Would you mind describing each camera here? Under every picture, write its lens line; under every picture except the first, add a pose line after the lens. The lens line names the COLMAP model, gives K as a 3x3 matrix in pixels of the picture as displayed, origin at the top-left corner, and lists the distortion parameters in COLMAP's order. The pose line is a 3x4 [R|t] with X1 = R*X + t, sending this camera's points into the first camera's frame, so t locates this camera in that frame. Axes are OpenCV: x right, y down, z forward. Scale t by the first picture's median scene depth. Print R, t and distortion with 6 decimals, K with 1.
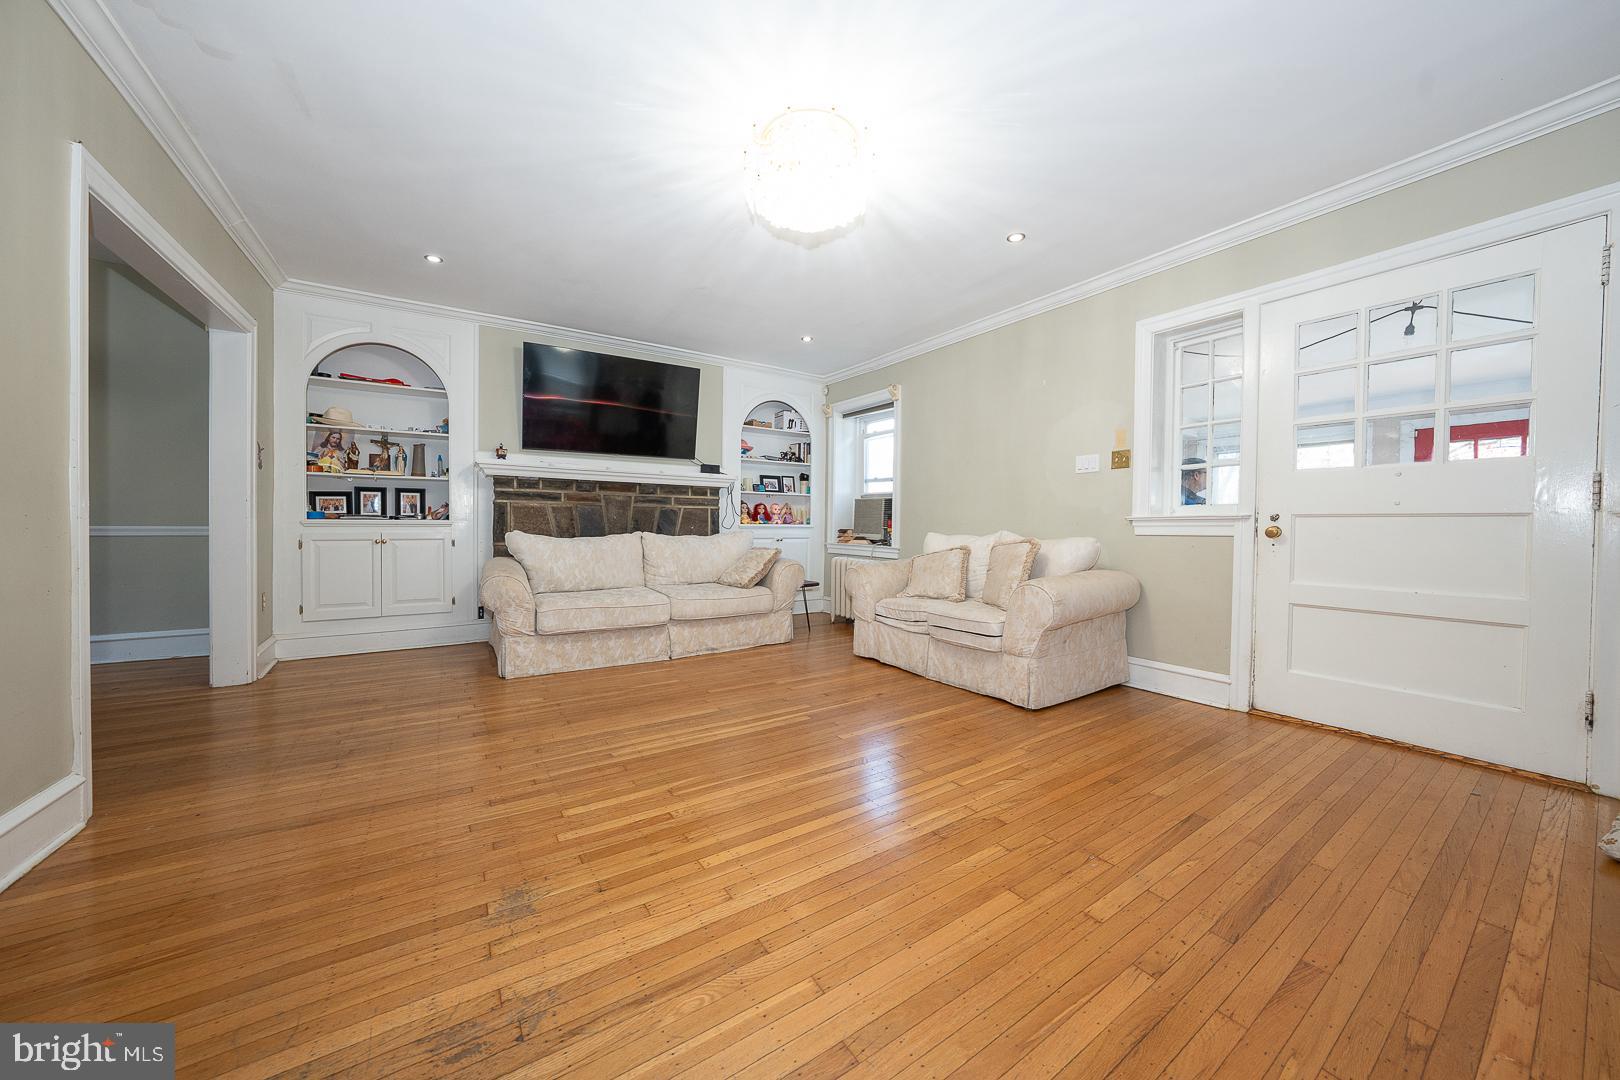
lens RADIAL K [[557.9, 0, 812.6], [0, 557.9, 533.3], [0, 0, 1]] dist [-0.026053, 0.005061]
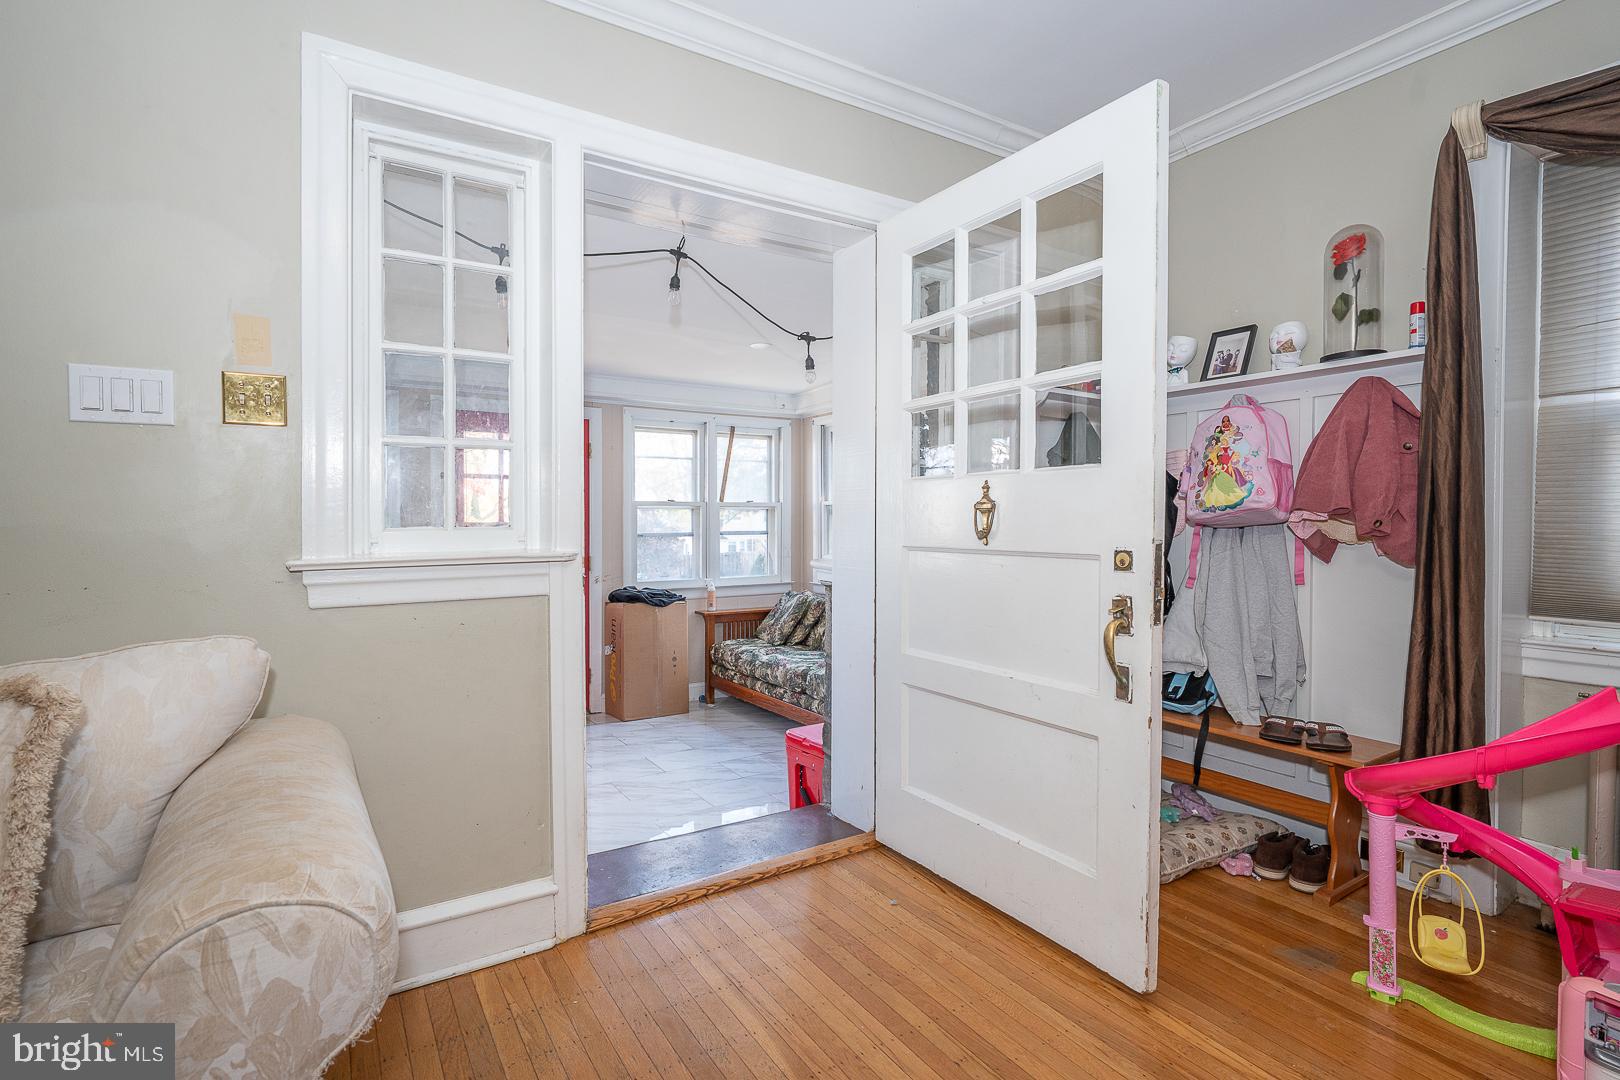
lens RADIAL K [[768.3, 0, 814.8], [0, 768.3, 534.9], [0, 0, 1]] dist [0.004168, 0.001778]
pose [[0.013198, -0.031612, 0.999413, 0.070528], [0.013031, 0.999421, 0.031440, -0.061783], [-0.999828, 0.012609, 0.013602, 0.677100]]
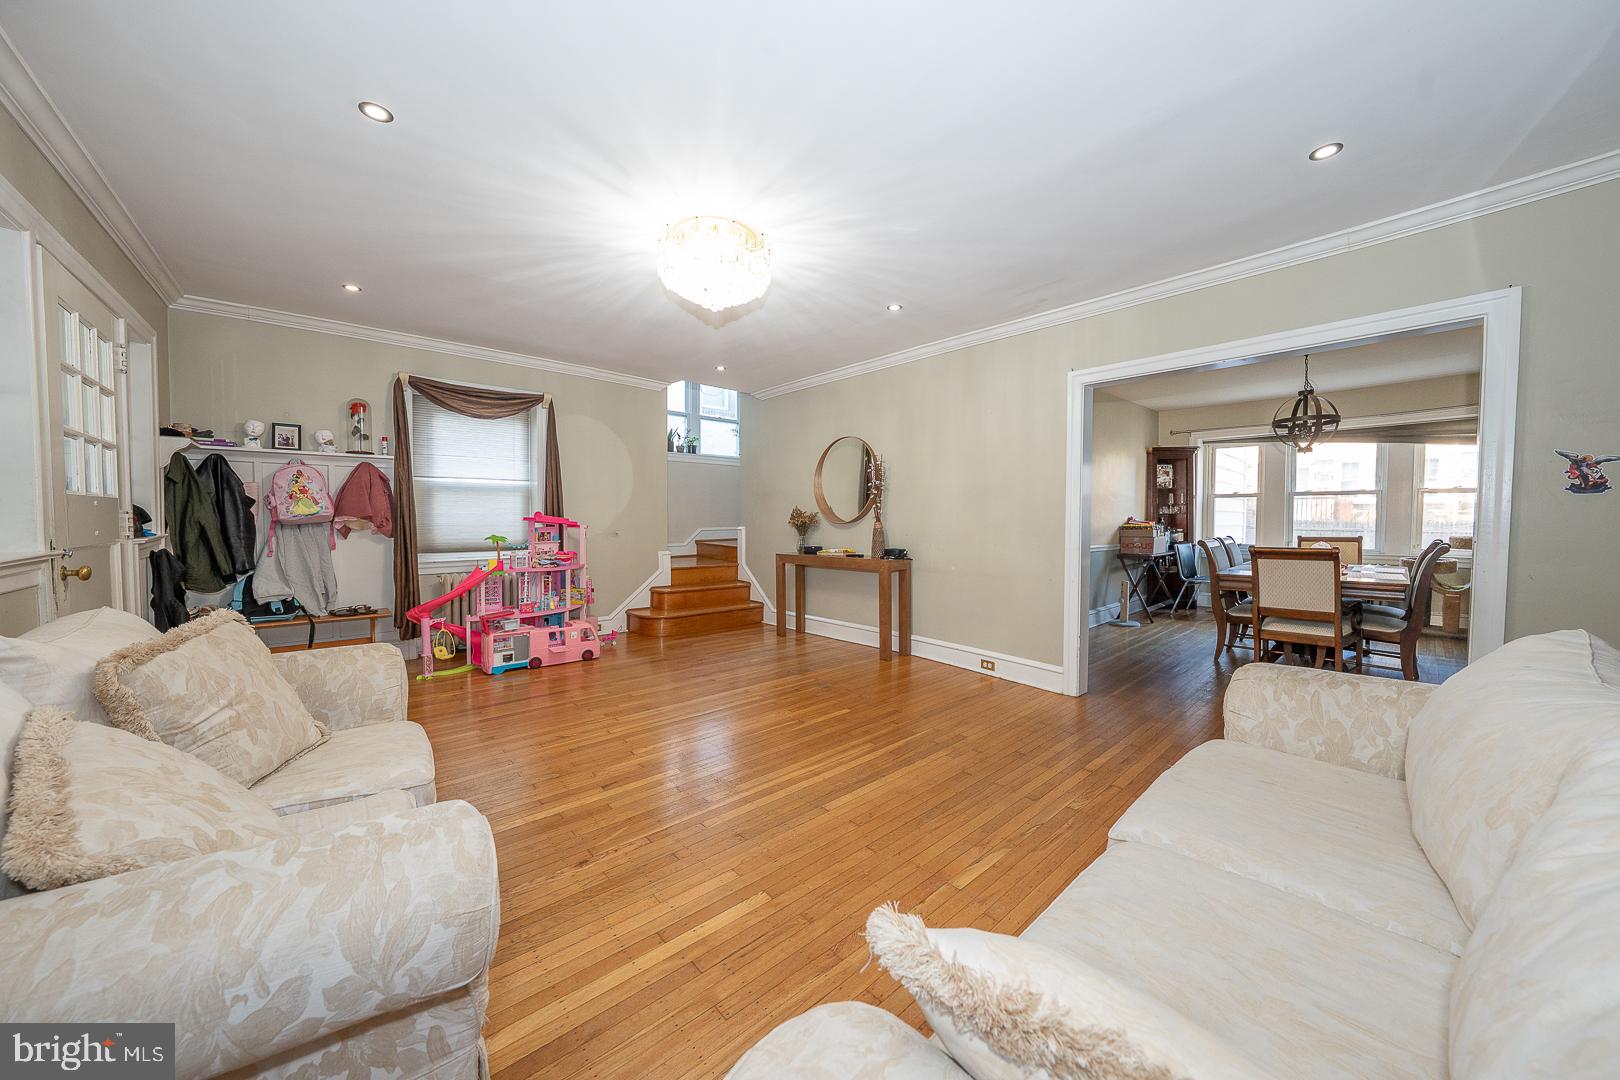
lens RADIAL K [[557.9, 0, 816.6], [0, 557.9, 535.3], [0, 0, 1]] dist [-0.026053, 0.005061]
pose [[-0.988677, -0.009053, -0.149785, -0.034748], [-0.016335, 0.998740, 0.047457, -0.089438], [0.149167, 0.049367, -0.987579, 1.587116]]
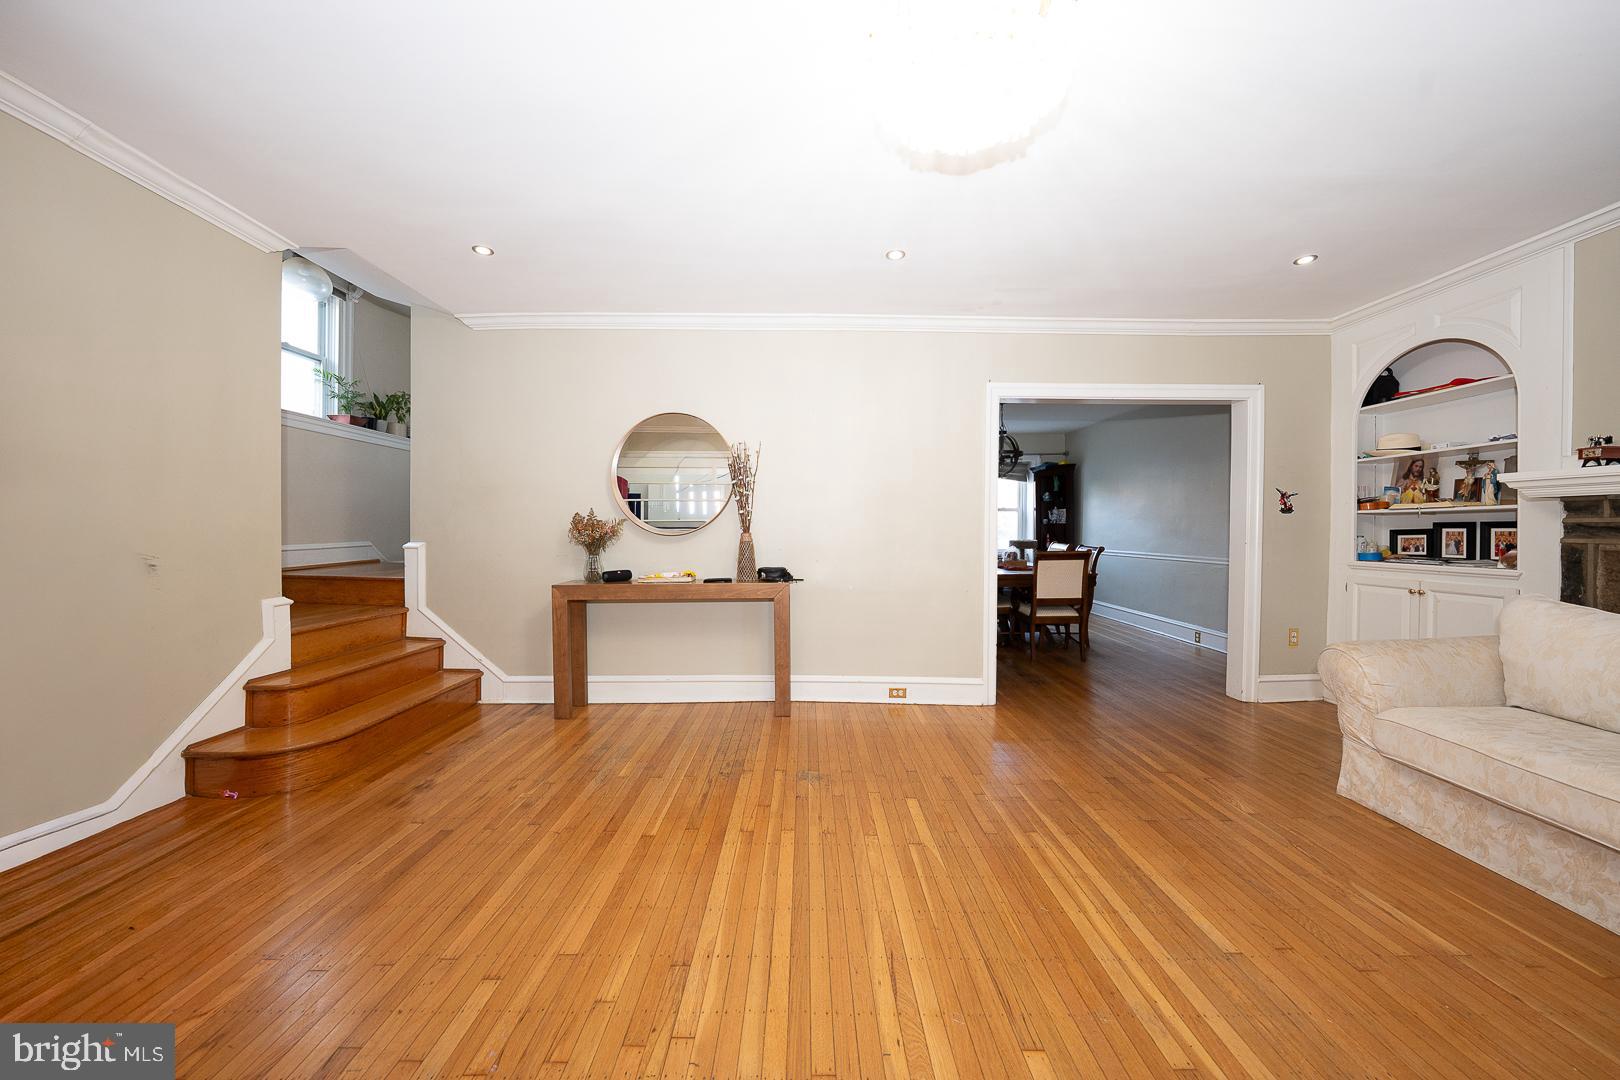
lens RADIAL K [[557.9, 0, 814.2], [0, 557.9, 534.4], [0, 0, 1]] dist [-0.026053, 0.005061]
pose [[-0.541818, -0.004817, -0.840482, 0.438988], [-0.024358, 0.999654, 0.009973, -0.068316], [0.840143, 0.025876, -0.541748, 0.854844]]
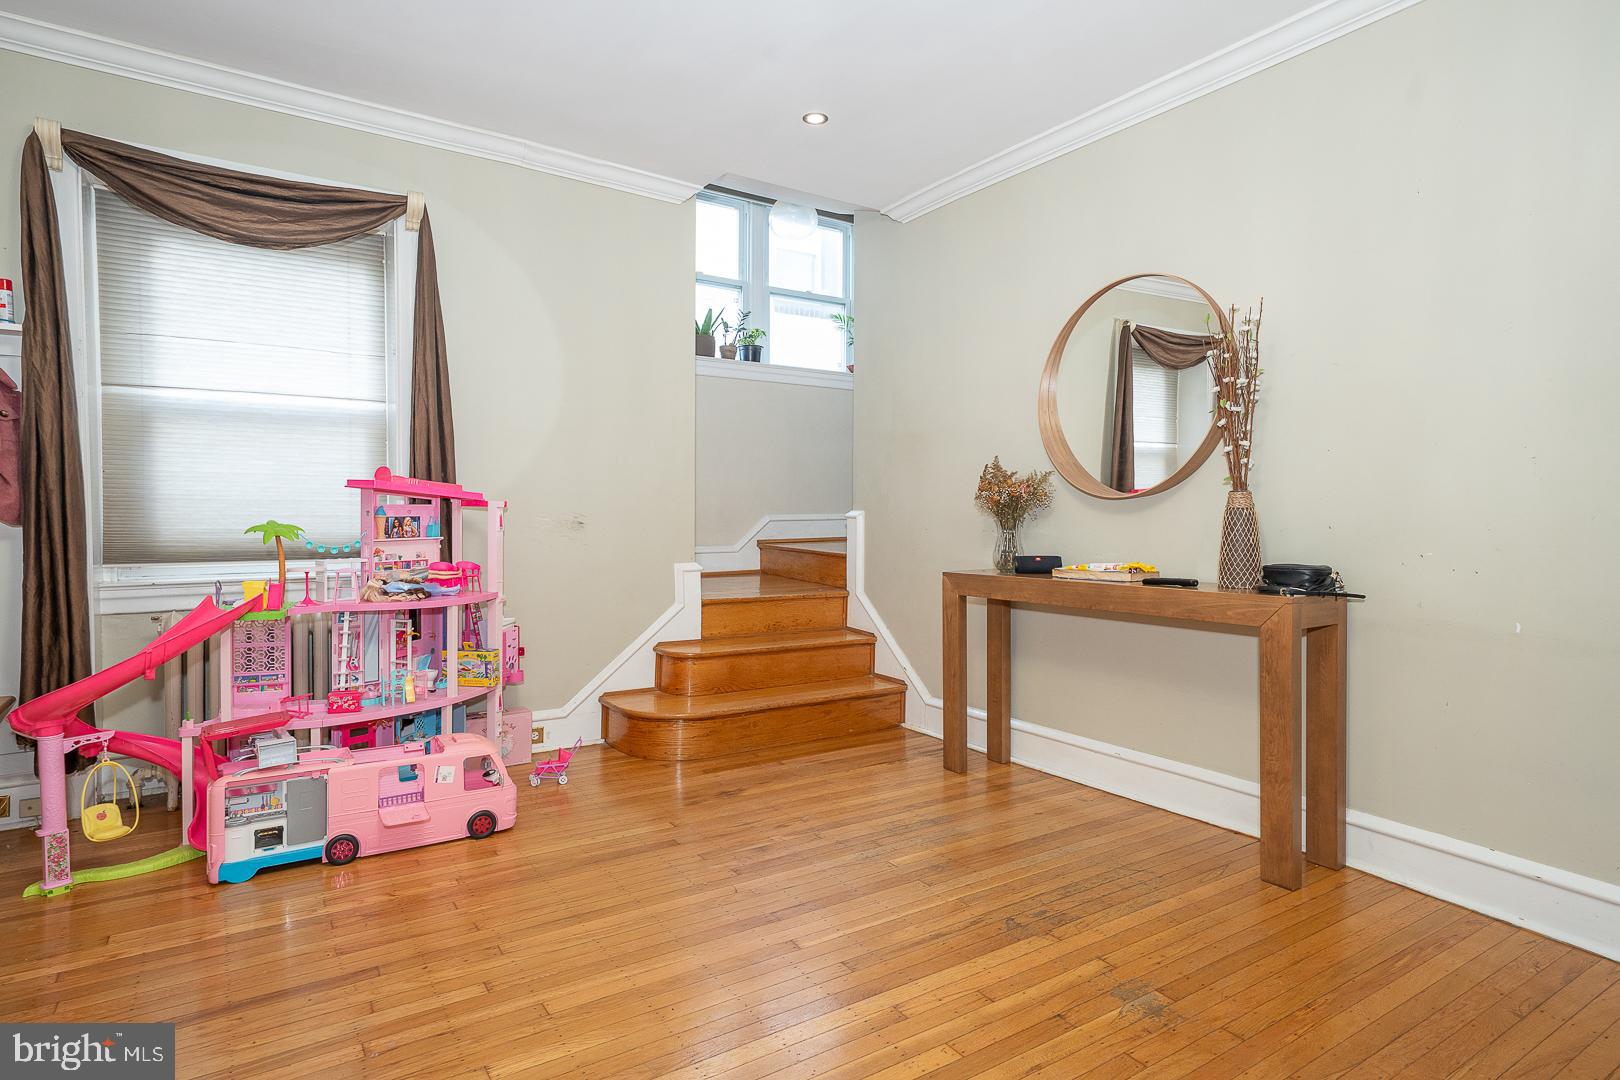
lens RADIAL K [[880.9, 0, 815.0], [0, 880.9, 534.3], [0, 0, 1]] dist [0.010788, 0.003128]
pose [[-0.999861, -0.015232, 0.006836, -0.011517], [-0.014900, 0.998817, 0.046284, -0.048104], [-0.007533, 0.046176, -0.998905, 1.006397]]
